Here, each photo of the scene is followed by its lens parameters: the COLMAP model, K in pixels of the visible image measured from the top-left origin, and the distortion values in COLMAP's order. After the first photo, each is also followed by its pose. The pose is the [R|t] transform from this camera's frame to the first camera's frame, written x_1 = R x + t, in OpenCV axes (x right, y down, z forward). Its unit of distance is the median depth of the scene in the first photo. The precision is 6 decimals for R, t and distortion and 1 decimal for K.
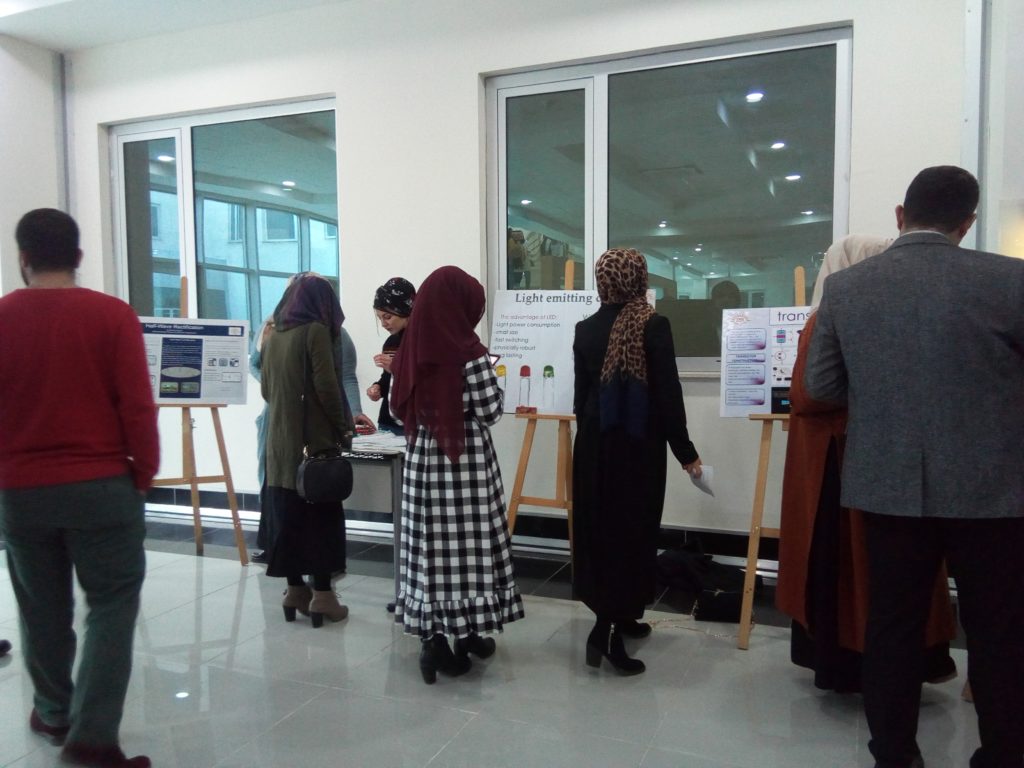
lens RADIAL K [[817.7, 0, 516.5], [0, 817.7, 386.4], [0, 0, 1]] dist [0.020262, -0.000074]
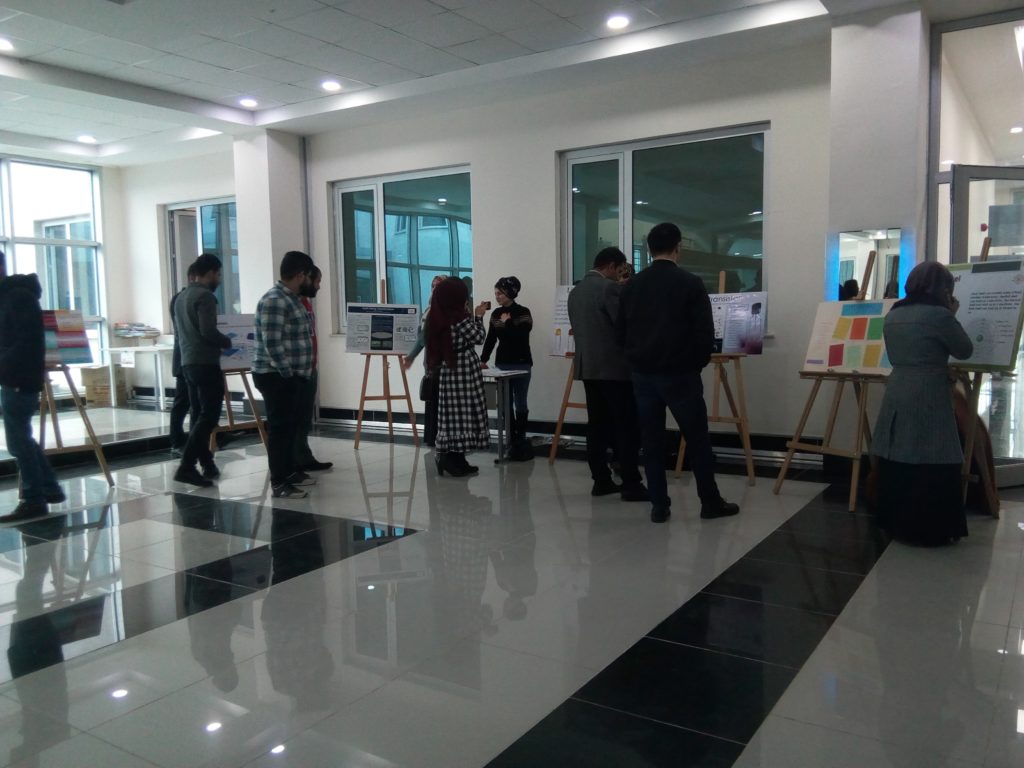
lens RADIAL K [[817.7, 0, 511.1], [0, 817.7, 383.9], [0, 0, 1]] dist [0.020262, -0.000074]
pose [[0.982996, 0.006337, -0.183516, 0.146039], [-0.002762, 0.999801, 0.019732, 0.042075], [0.183604, -0.018890, 0.982819, -0.538244]]
